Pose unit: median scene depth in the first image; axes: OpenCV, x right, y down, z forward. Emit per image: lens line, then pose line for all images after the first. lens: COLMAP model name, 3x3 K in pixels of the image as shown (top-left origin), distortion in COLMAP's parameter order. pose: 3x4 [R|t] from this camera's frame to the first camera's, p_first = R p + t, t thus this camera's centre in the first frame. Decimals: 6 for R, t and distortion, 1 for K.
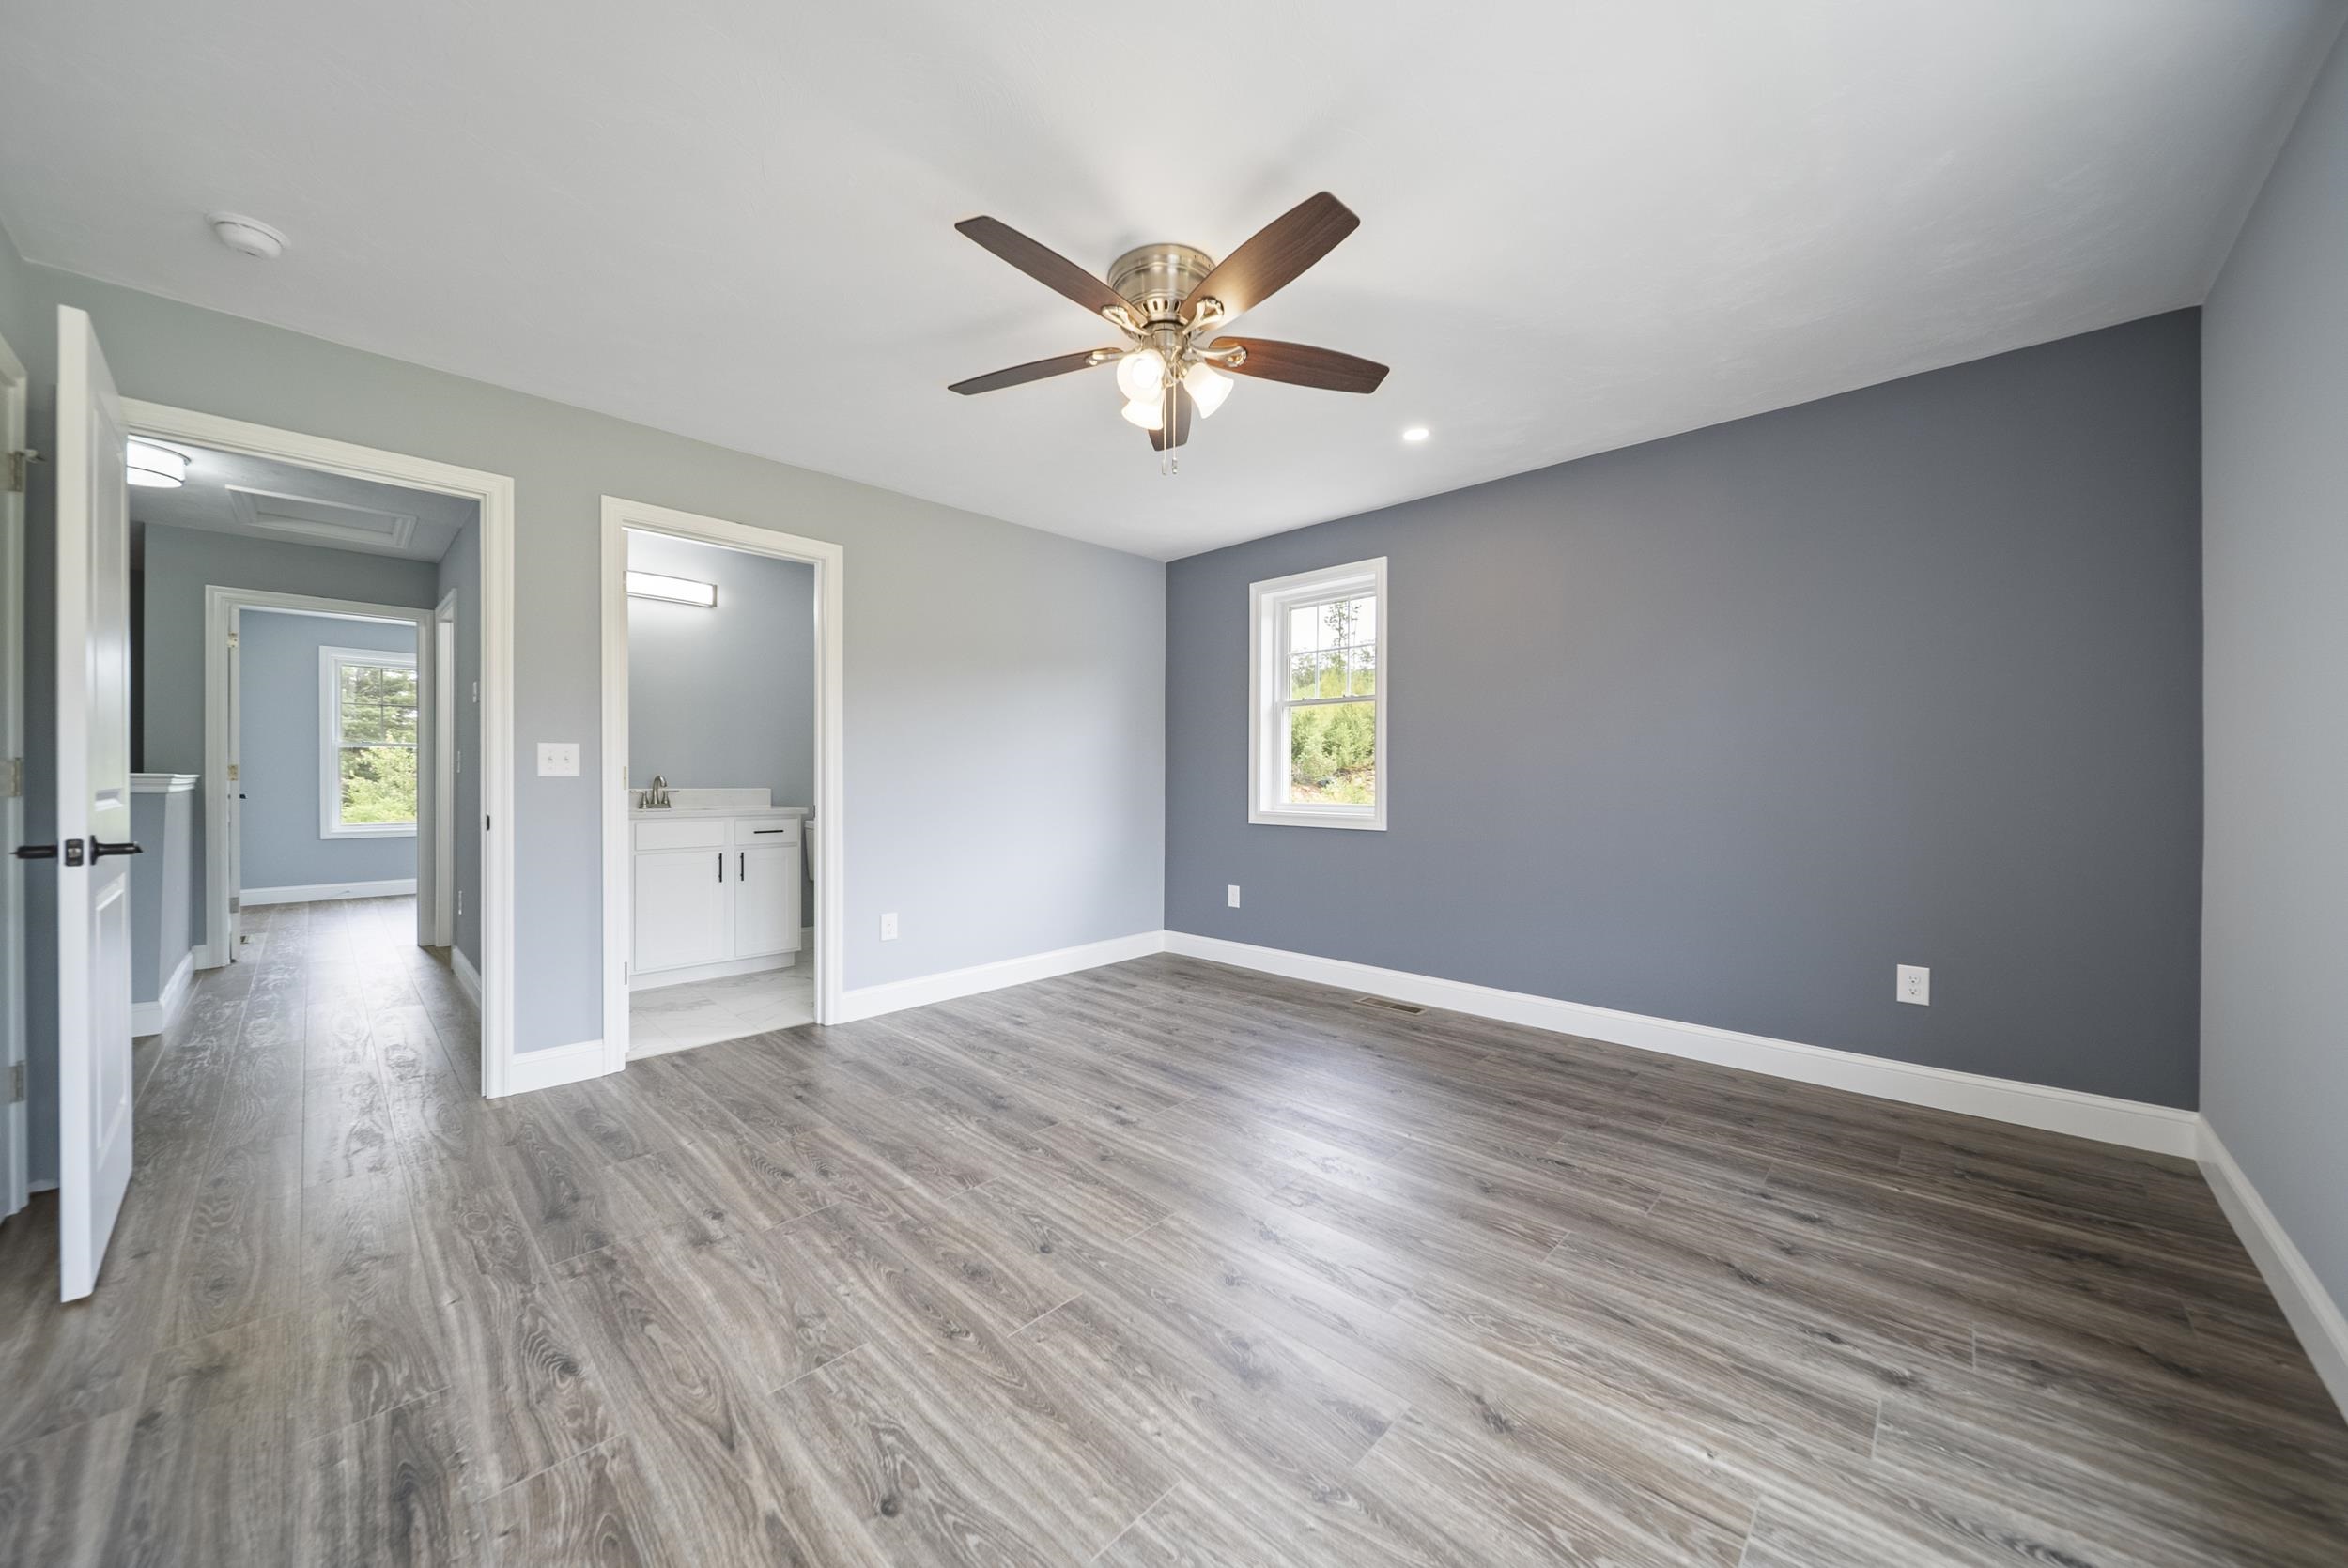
lens RADIAL K [[827.9, 0, 1174.0], [0, 827.9, 784.0], [0, 0, 1]] dist [0.001583, -0.004547]
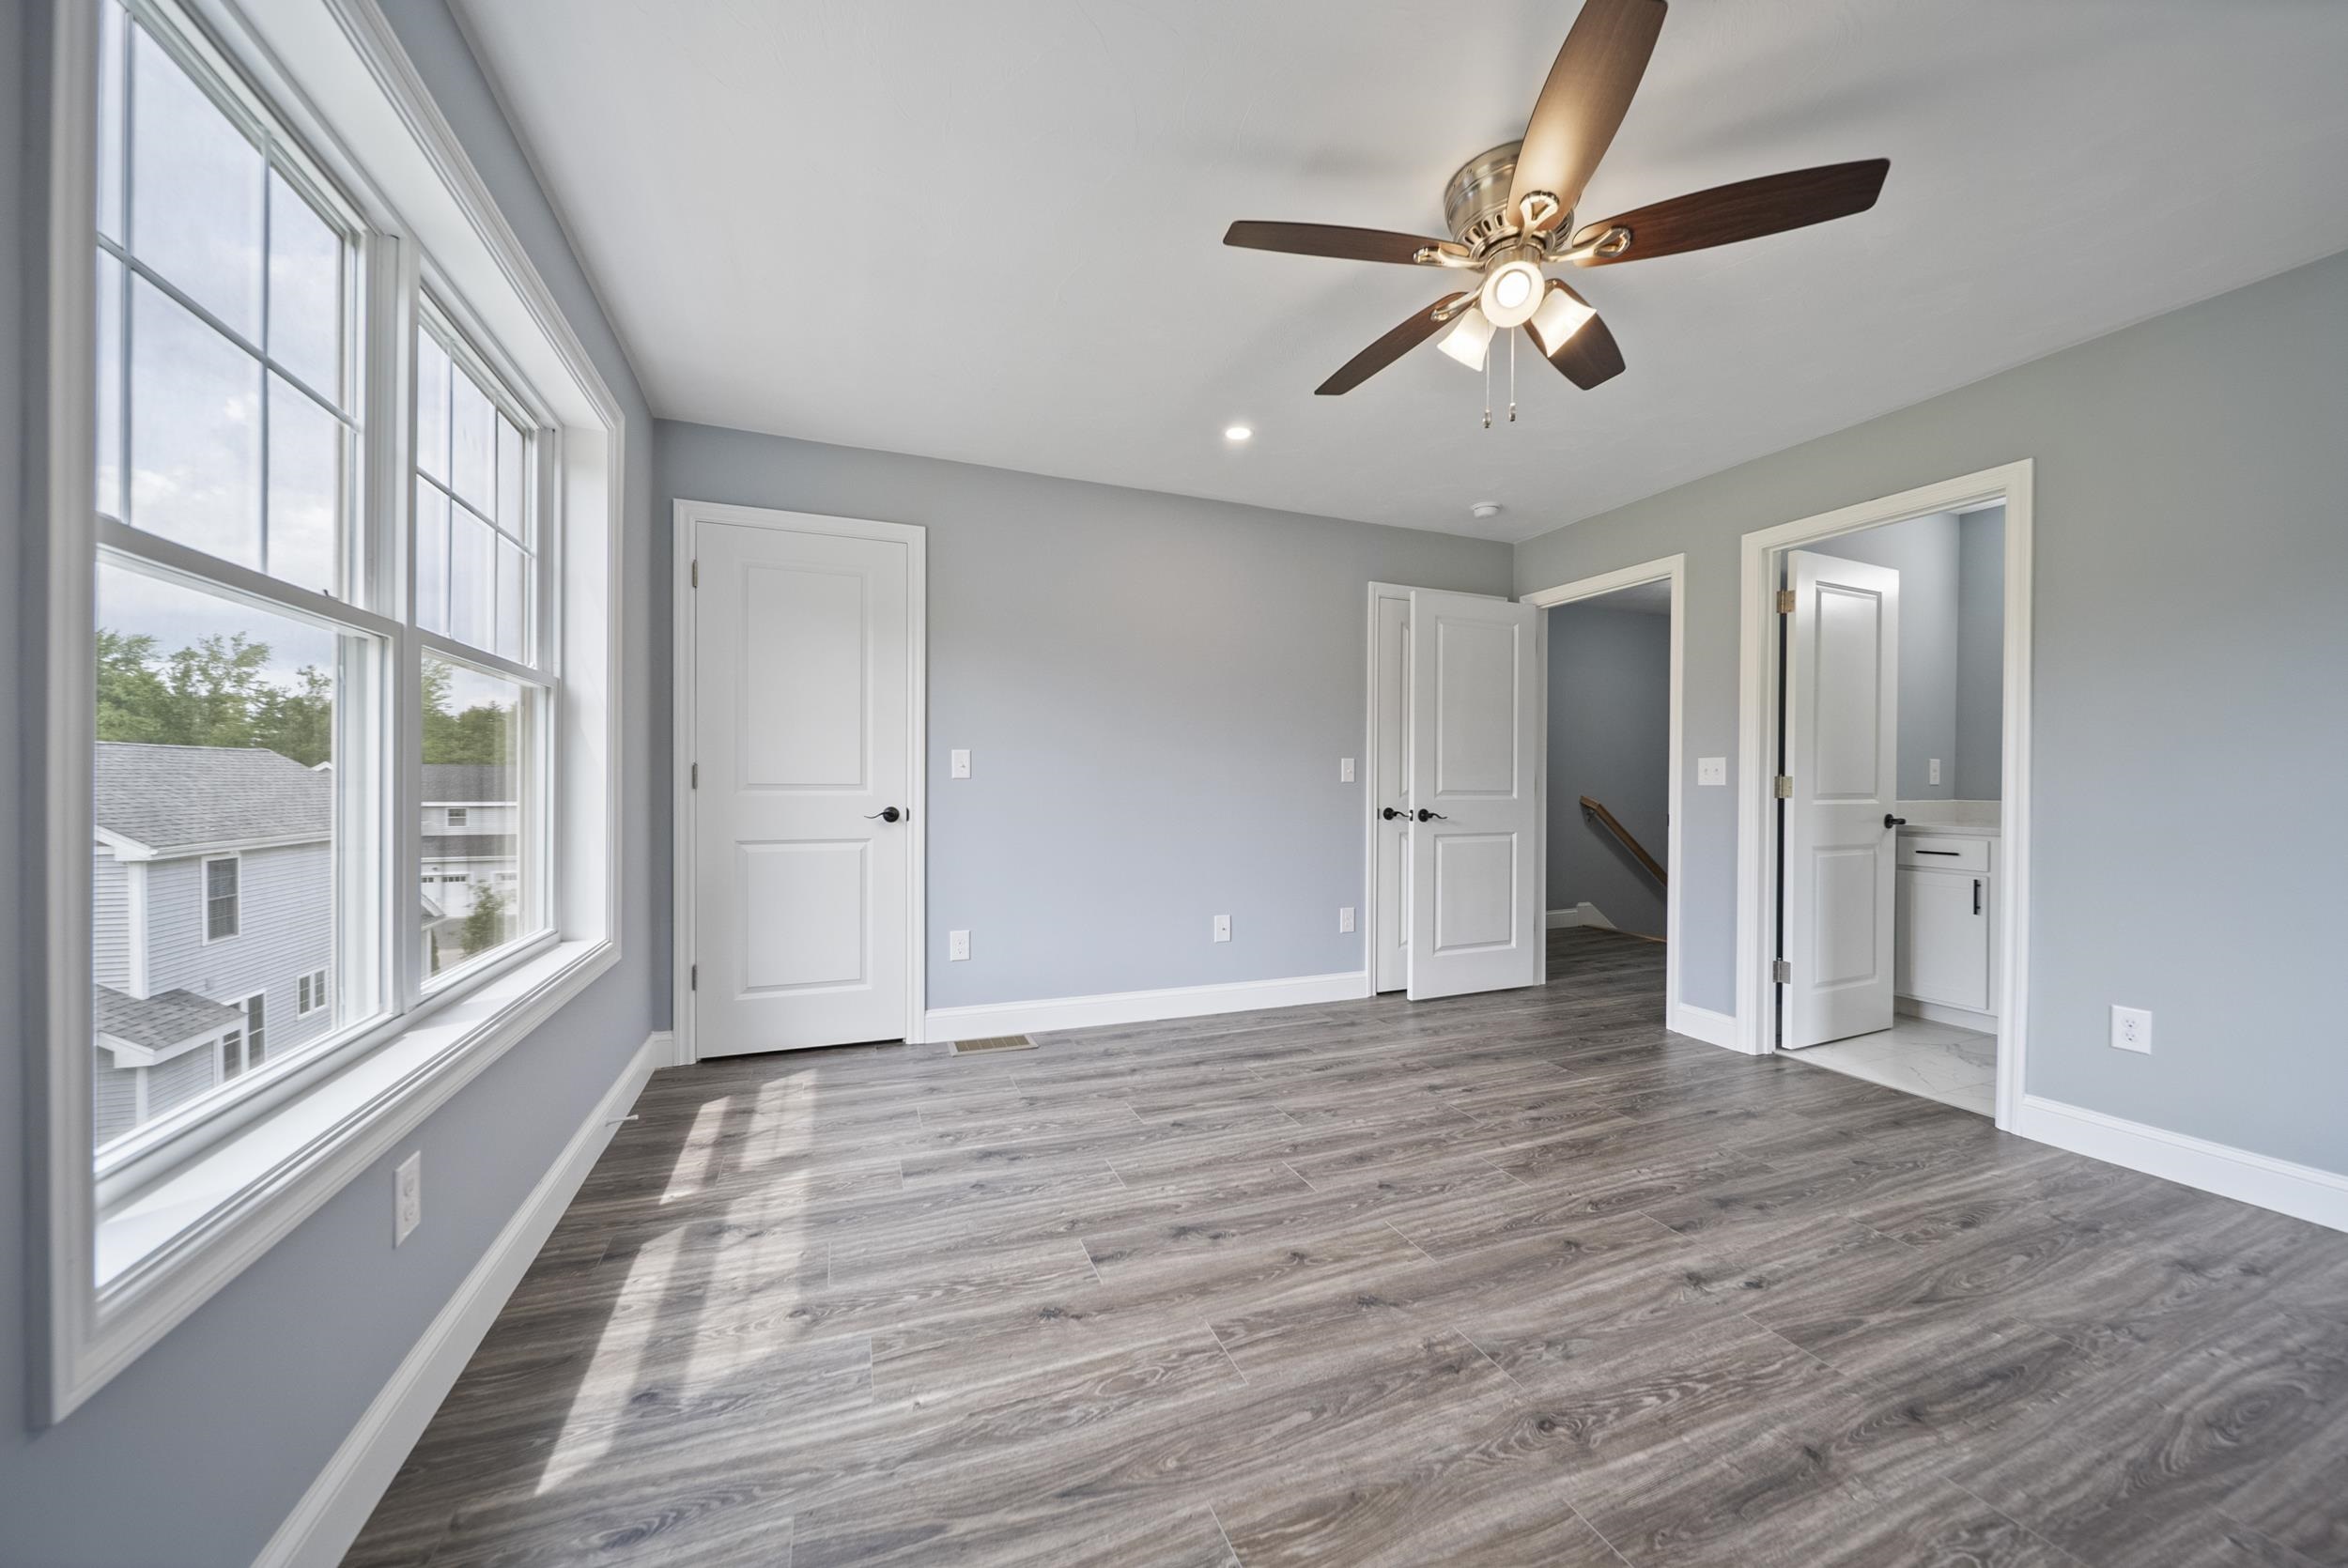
lens RADIAL K [[827.9, 0, 1174.0], [0, 827.9, 784.0], [0, 0, 1]] dist [0.001583, -0.004547]
pose [[-0.417230, -0.001997, -0.908799, 0.976341], [-0.012792, 0.999911, 0.003675, -0.009193], [0.908711, 0.013159, -0.417219, 1.137908]]
